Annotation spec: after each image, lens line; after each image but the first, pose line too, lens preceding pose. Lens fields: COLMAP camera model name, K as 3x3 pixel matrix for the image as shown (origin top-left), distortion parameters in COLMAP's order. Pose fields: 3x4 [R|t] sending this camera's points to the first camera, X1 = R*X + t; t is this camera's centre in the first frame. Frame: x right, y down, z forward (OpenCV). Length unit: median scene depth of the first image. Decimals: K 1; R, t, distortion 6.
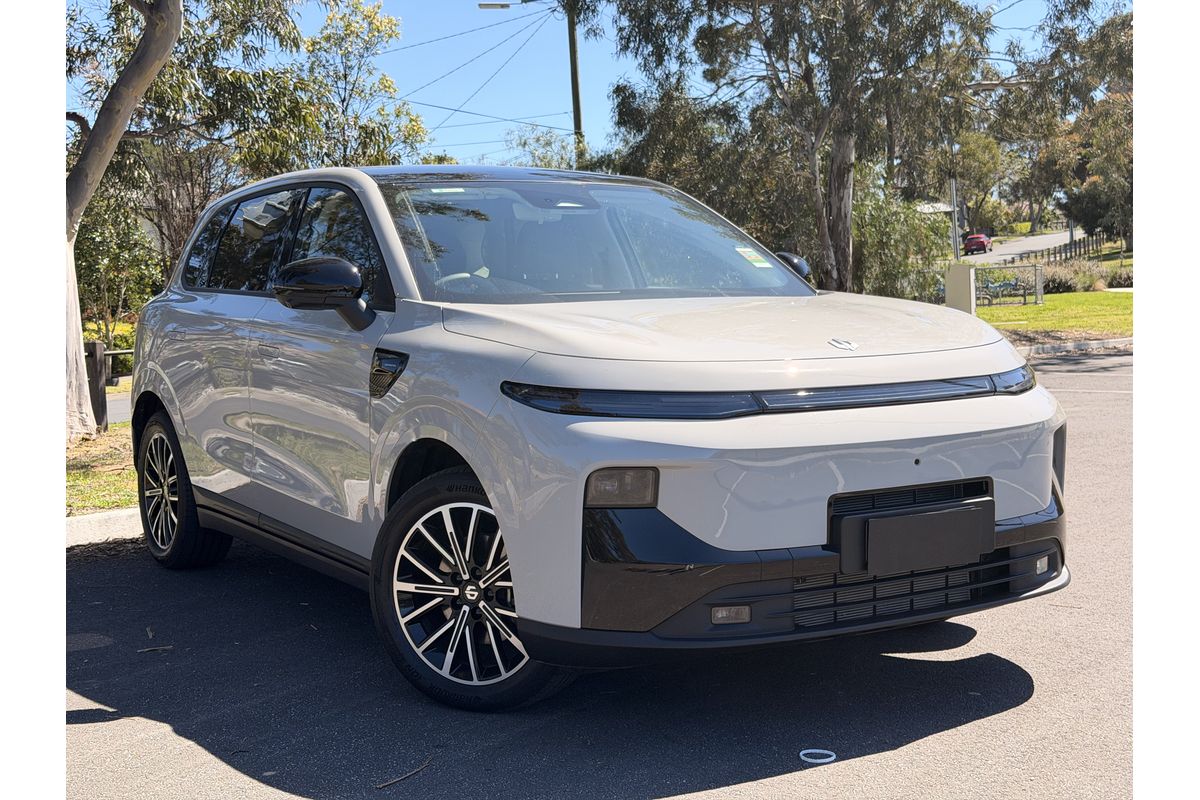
lens RADIAL K [[1614.7, 0, 601.4], [0, 1614.7, 396.3], [0, 0, 1]] dist [0.046529, 0.000000]
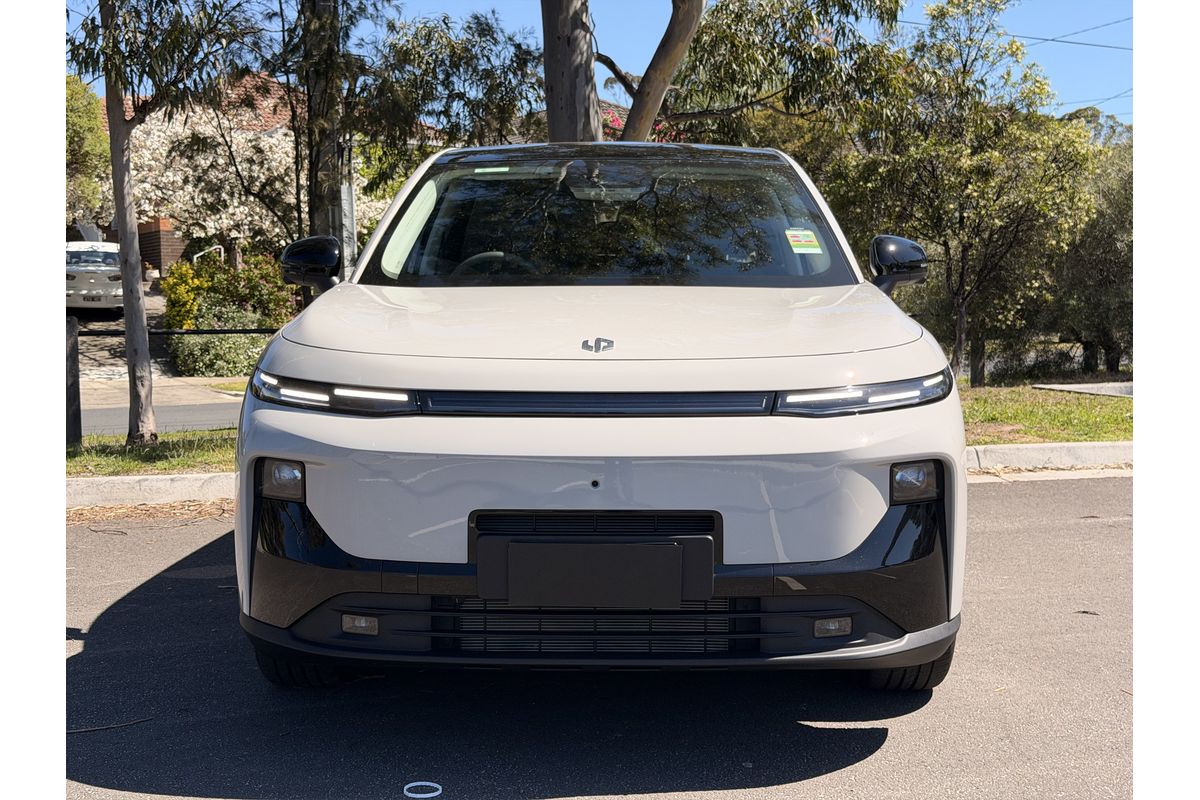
lens RADIAL K [[1614.7, 0, 601.1], [0, 1614.7, 403.7], [0, 0, 1]] dist [0.046529, 0.000000]
pose [[0.821478, 0.069586, -0.565978, 0.680806], [-0.056847, 0.997576, 0.040141, -0.037001], [0.567399, -0.000801, 0.823443, 0.285898]]
